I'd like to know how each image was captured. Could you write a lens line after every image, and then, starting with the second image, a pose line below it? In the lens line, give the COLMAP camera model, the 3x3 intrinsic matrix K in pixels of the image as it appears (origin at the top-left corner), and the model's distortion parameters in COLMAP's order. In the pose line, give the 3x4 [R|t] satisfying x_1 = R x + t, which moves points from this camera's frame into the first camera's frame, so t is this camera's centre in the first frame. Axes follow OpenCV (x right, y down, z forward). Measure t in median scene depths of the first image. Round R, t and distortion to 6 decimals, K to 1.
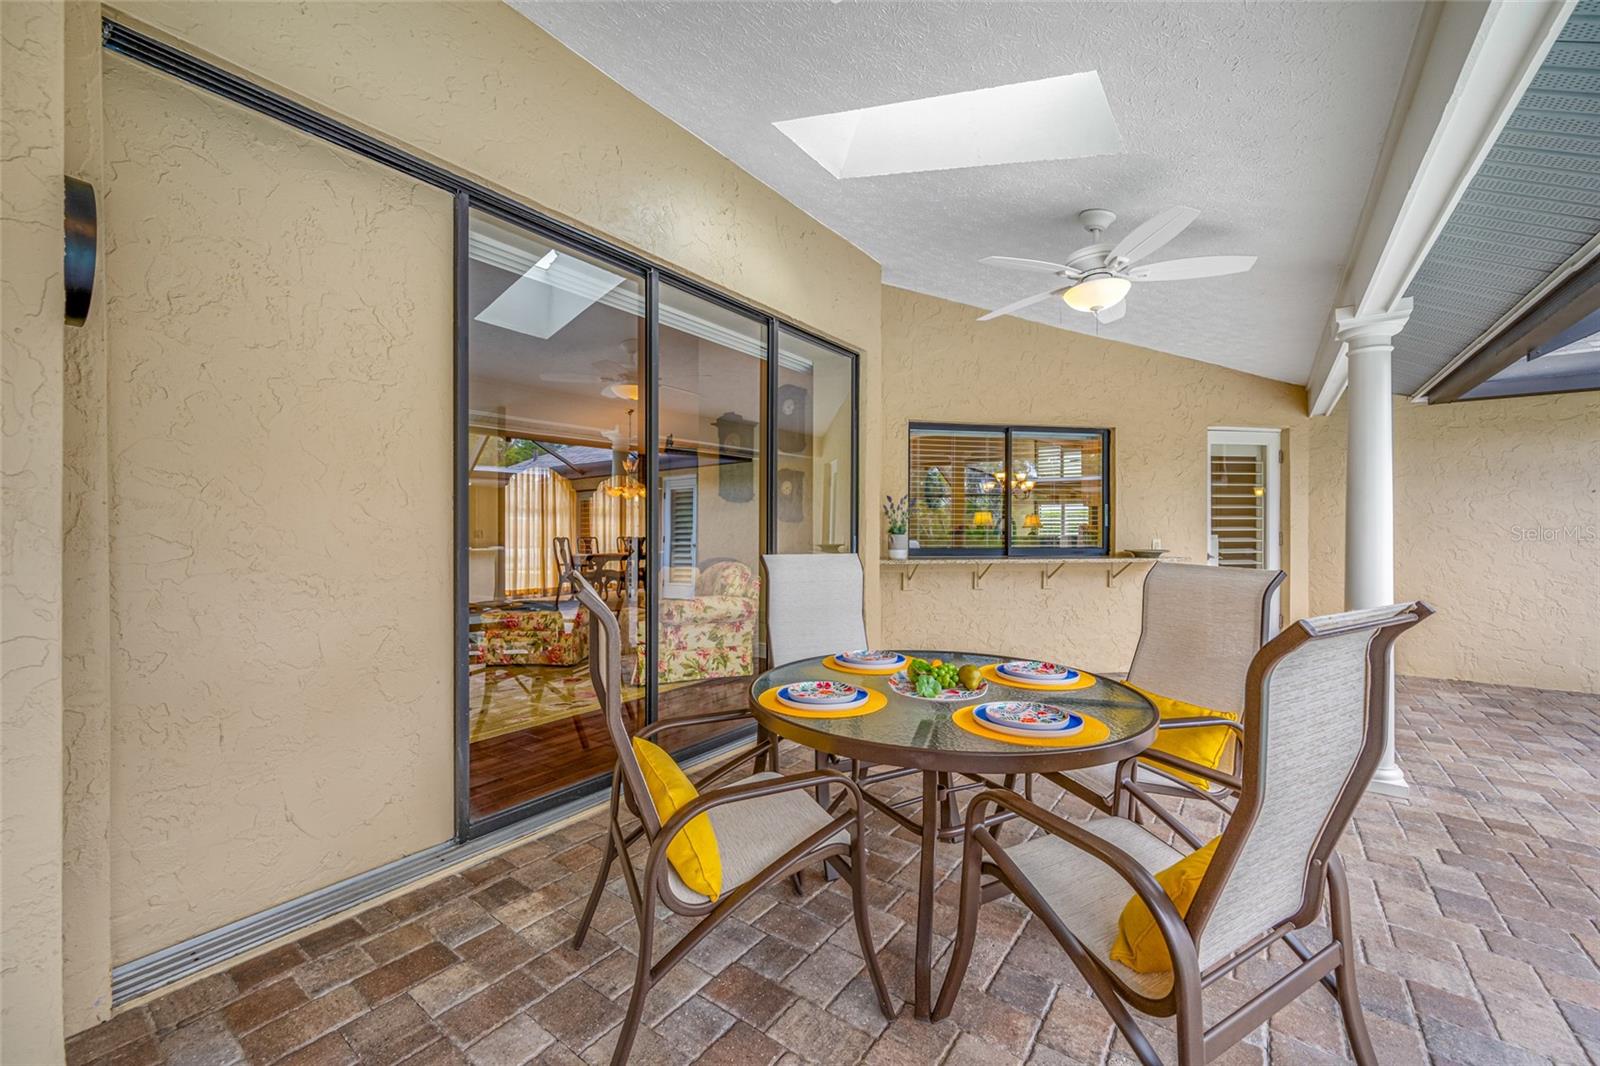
lens RADIAL K [[625.7, 0, 799.3], [0, 625.7, 523.4], [0, 0, 1]] dist [-0.000654, -0.000081]
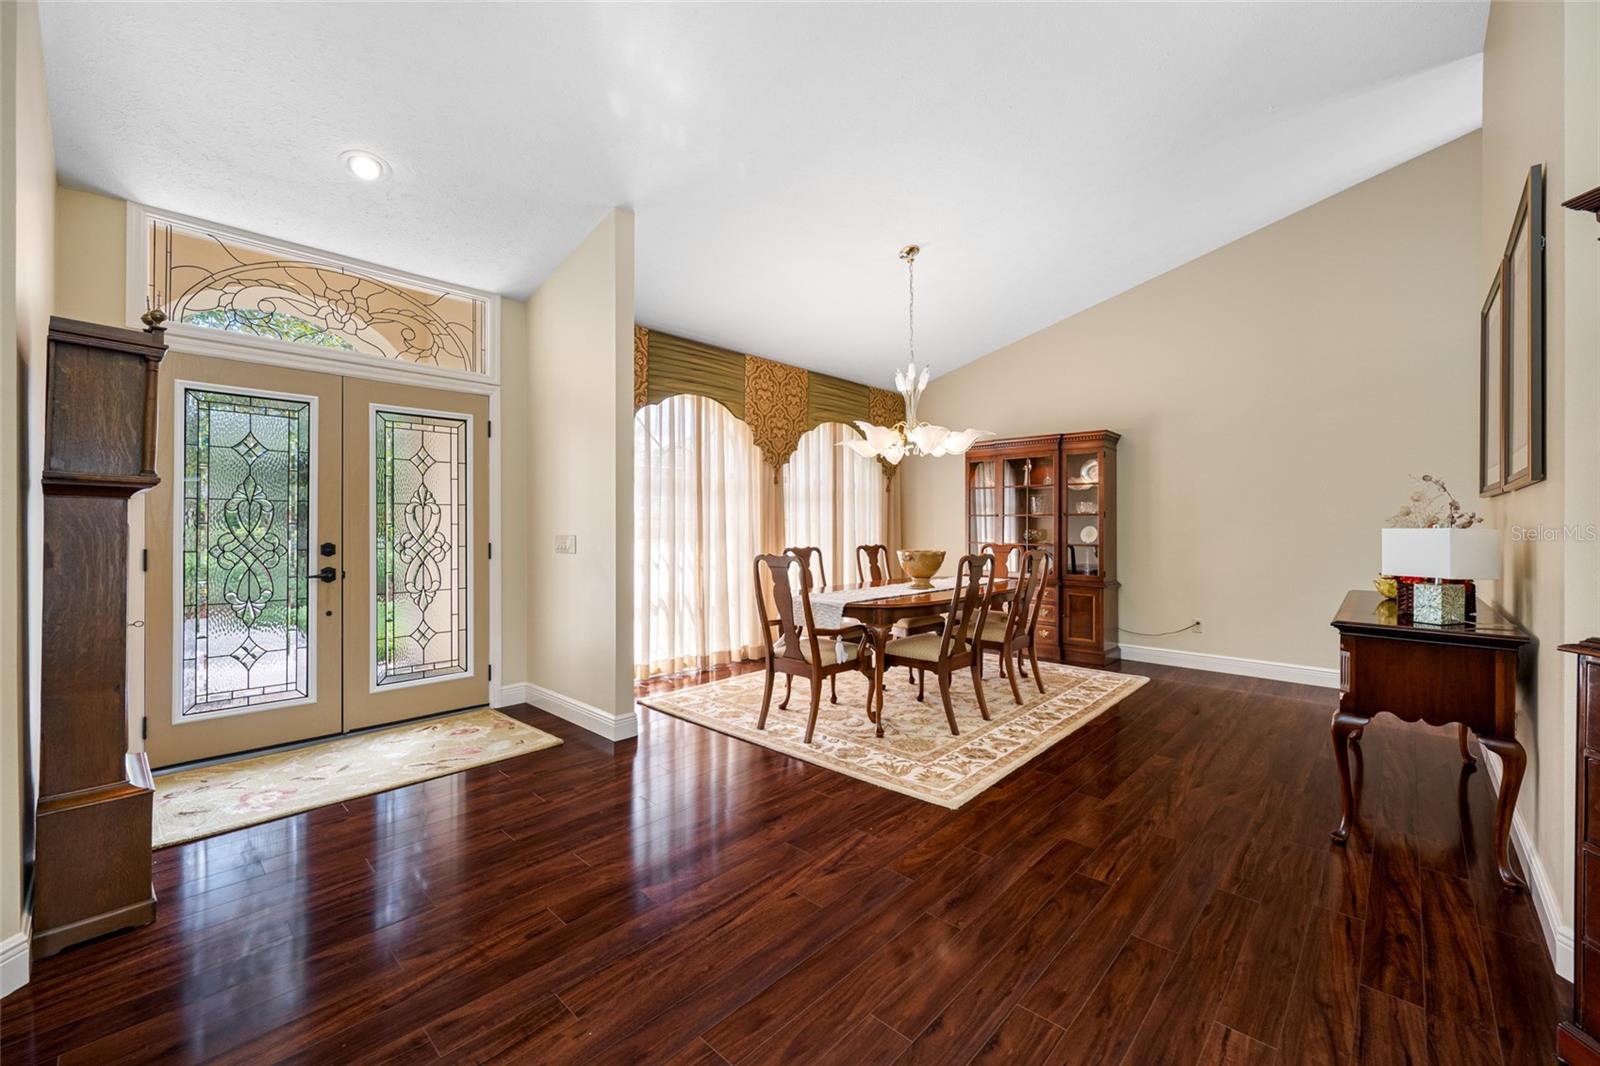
lens RADIAL K [[641.5, 0, 865.5], [0, 641.5, 540.8], [0, 0, 1]] dist [-0.031814, -0.000321]
pose [[0.999341, 0.006775, -0.035668, -0.604929], [-0.005345, 0.999184, 0.040035, -0.003716], [0.035910, -0.039818, 0.998561, 1.186413]]
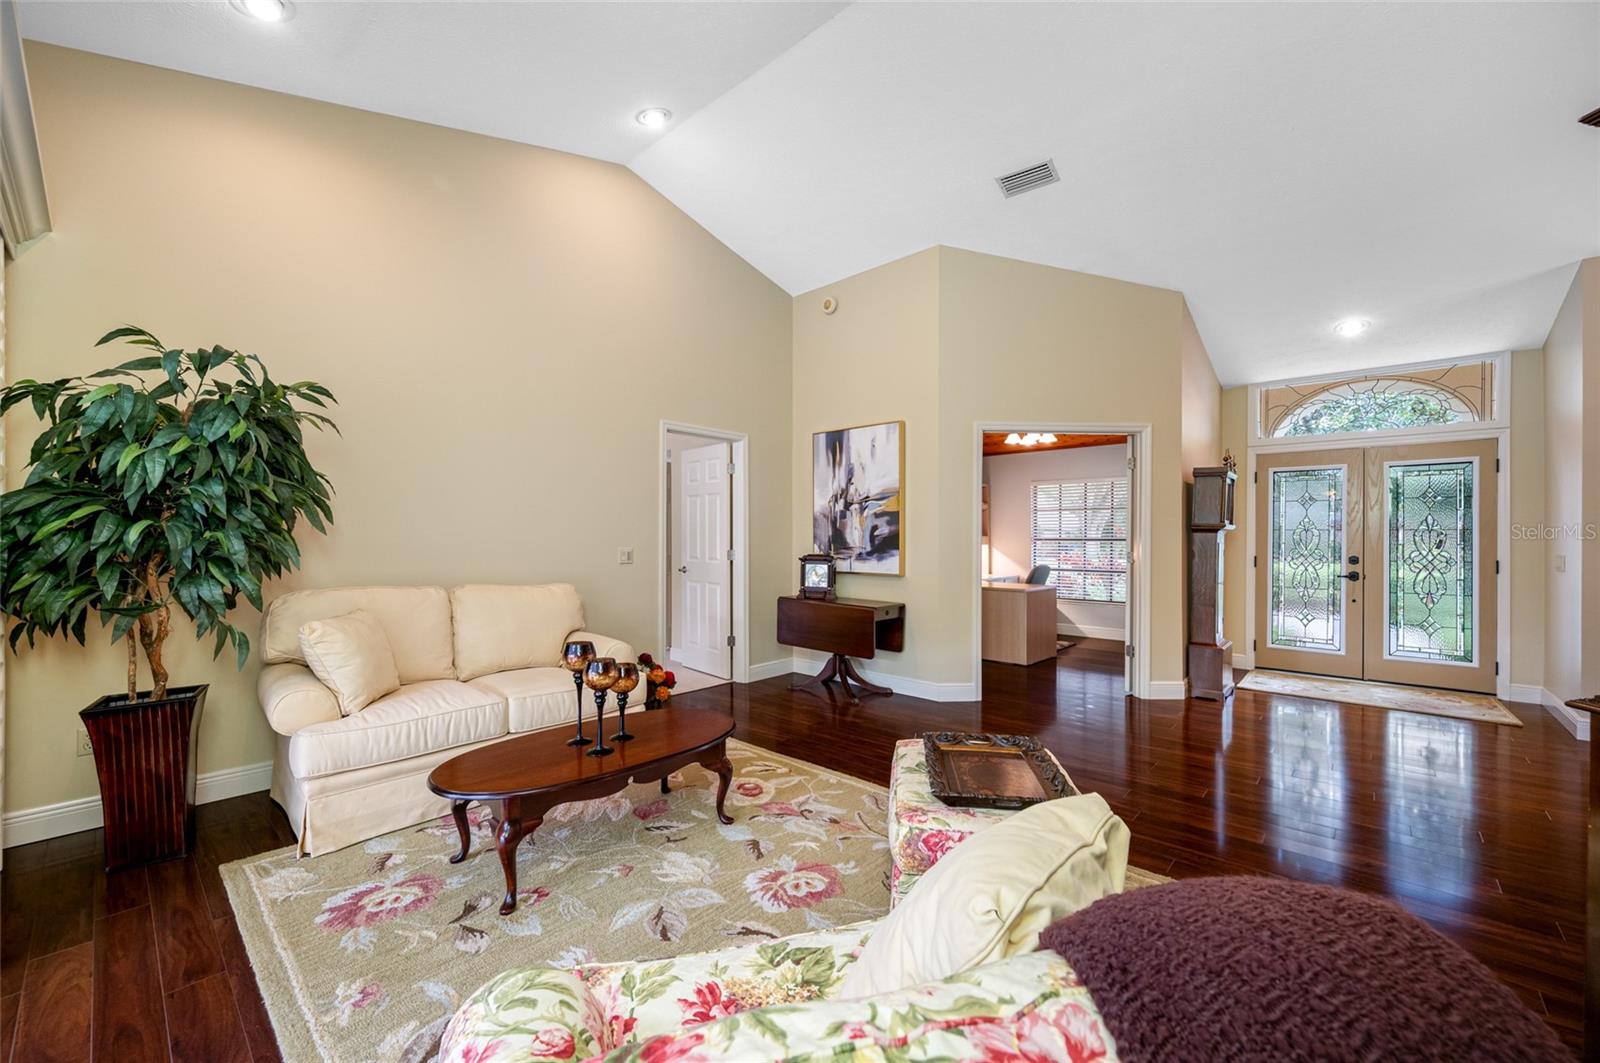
lens RADIAL K [[617.9, 0, 800.0], [0, 617.9, 531.5], [0, 0, 1]] dist [-0.001031, -0.000161]
pose [[-0.090544, -0.011761, -0.995823, -0.047186], [0.008657, 0.999883, -0.012596, -0.007772], [0.995855, -0.009762, -0.090432, 0.986196]]
